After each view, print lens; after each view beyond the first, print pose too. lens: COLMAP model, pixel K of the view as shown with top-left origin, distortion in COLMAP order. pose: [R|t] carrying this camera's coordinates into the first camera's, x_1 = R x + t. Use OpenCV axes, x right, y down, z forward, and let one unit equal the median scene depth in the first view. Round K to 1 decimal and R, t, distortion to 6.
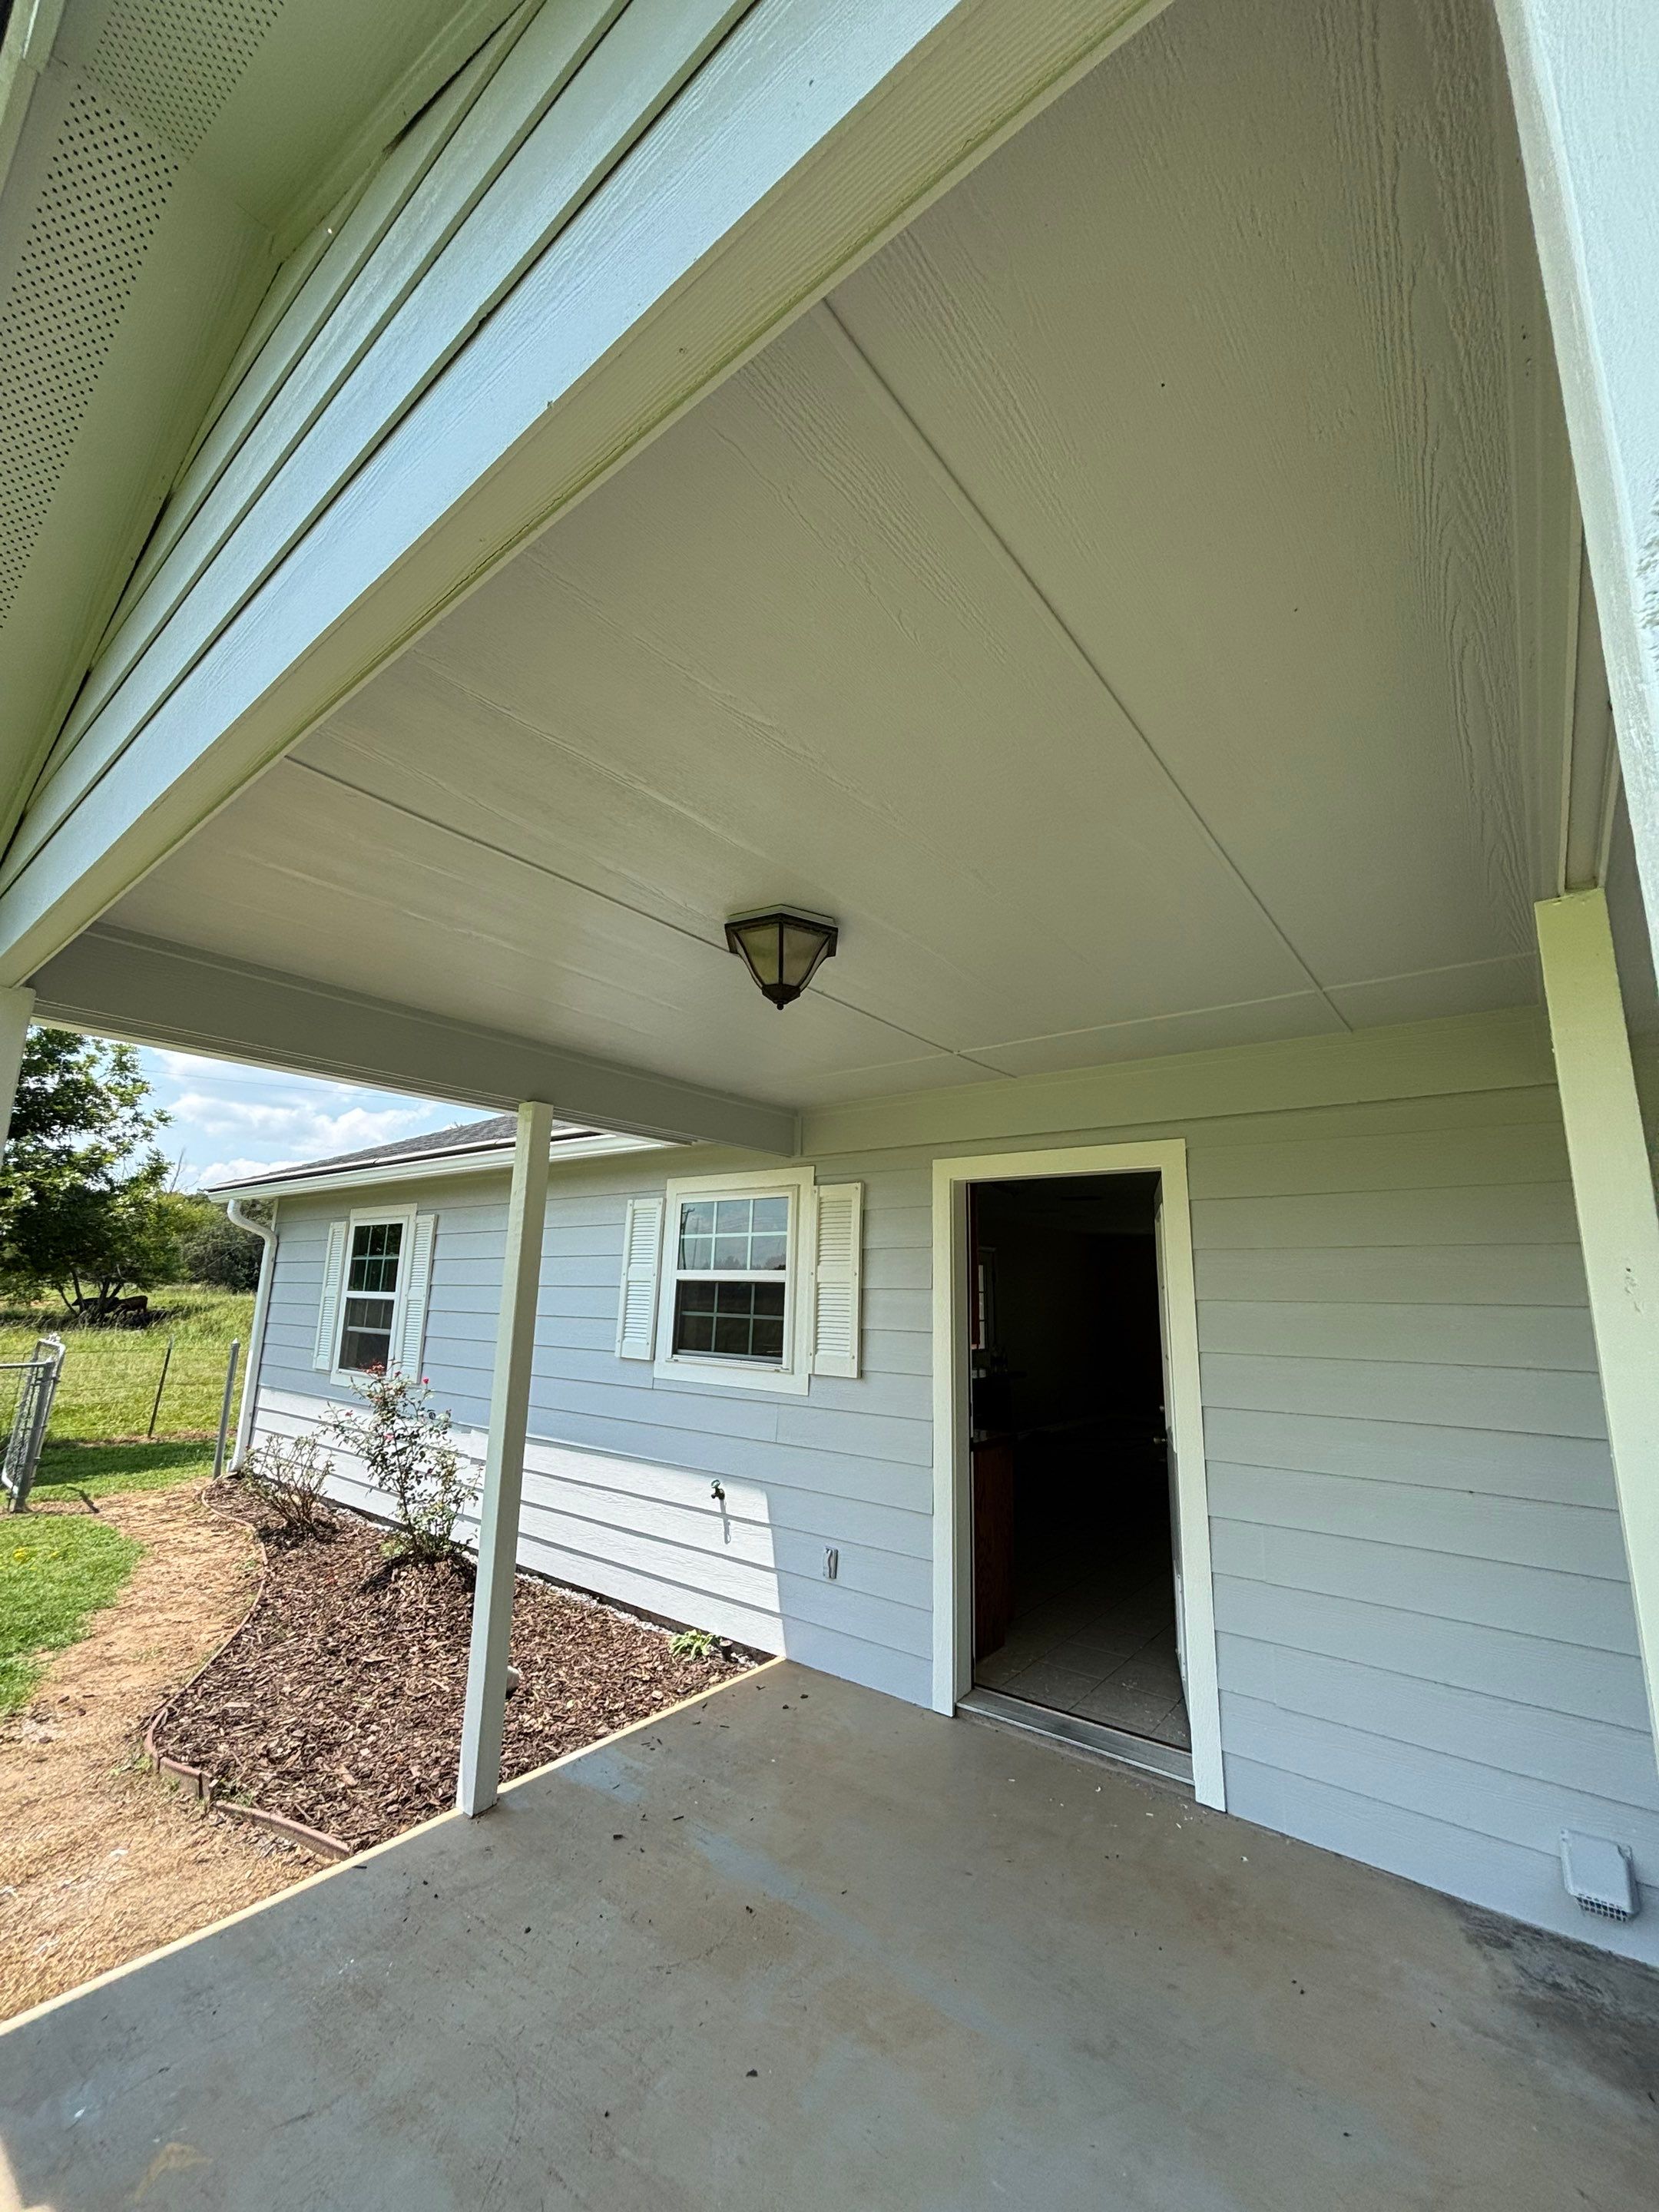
lens RADIAL K [[887.4, 0, 824.7], [0, 887.4, 1108.1], [0, 0, 1]] dist [0.008596, 0.000166]
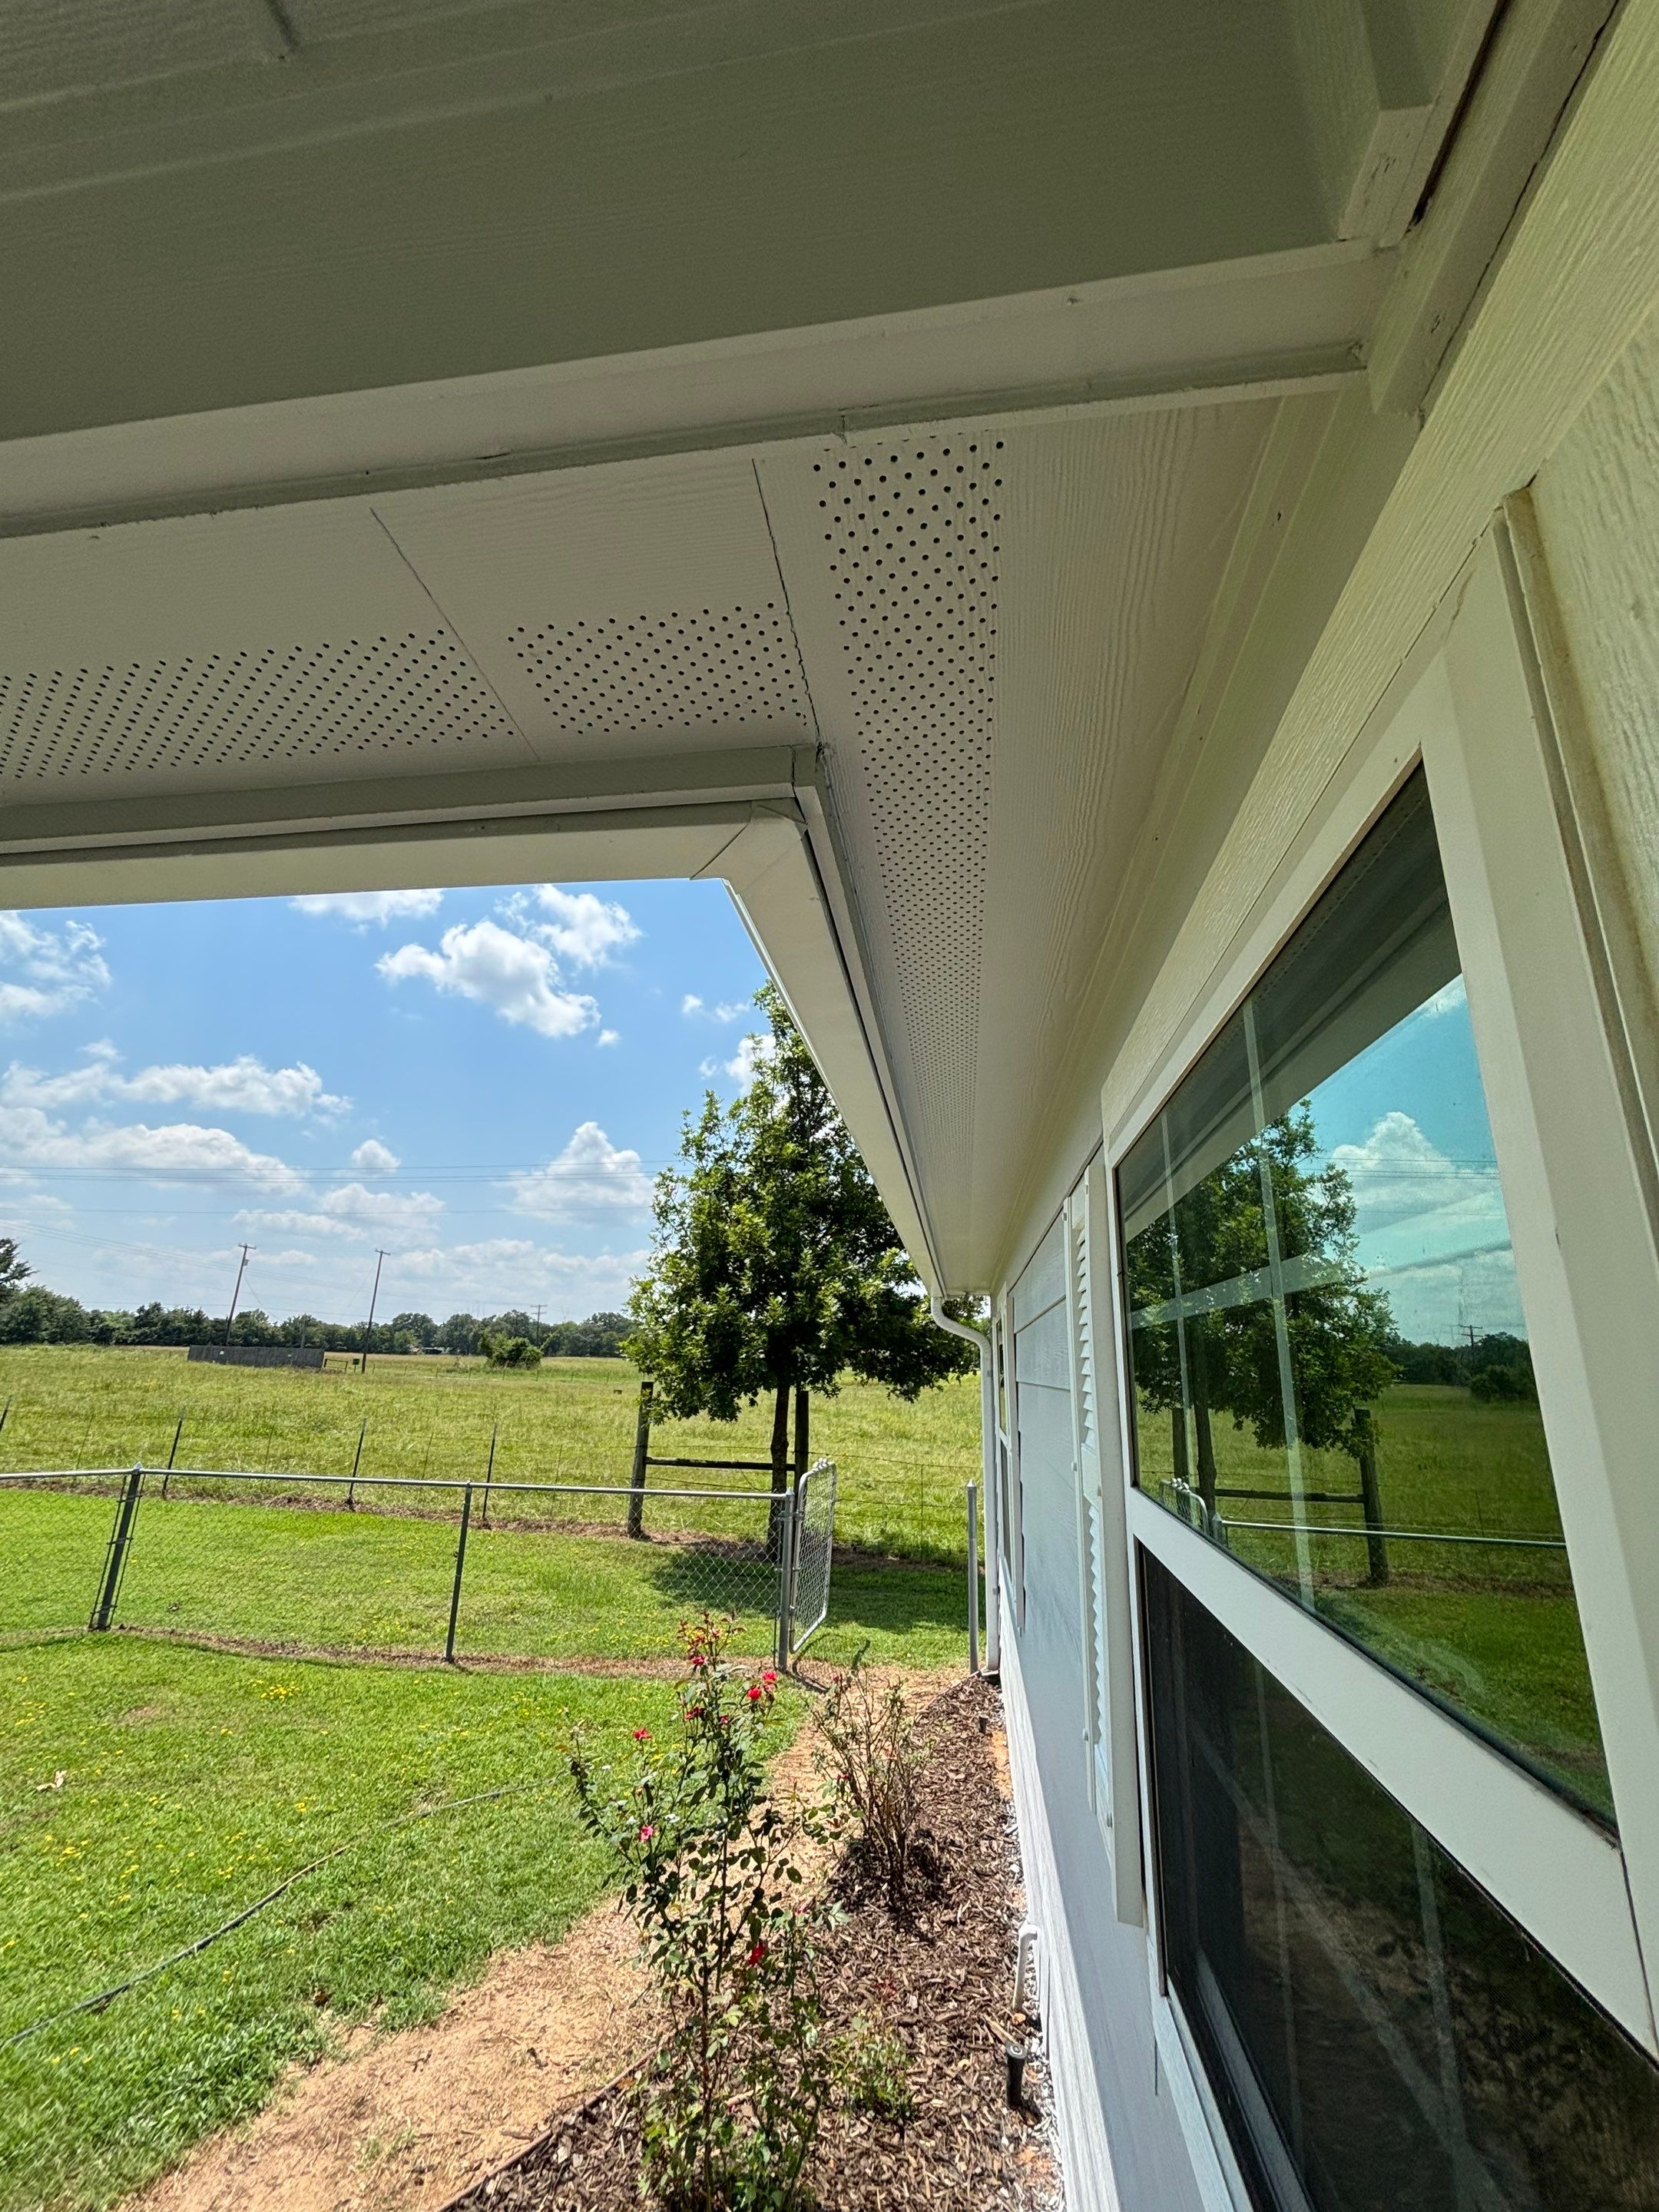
lens RADIAL K [[887.4, 0, 827.4], [0, 887.4, 1108.2], [0, 0, 1]] dist [0.008596, 0.000166]
pose [[0.501448, -0.246826, -0.829233, -0.008283], [0.160413, 0.968348, -0.191231, 0.130258], [0.850187, -0.037127, 0.525170, 0.873814]]
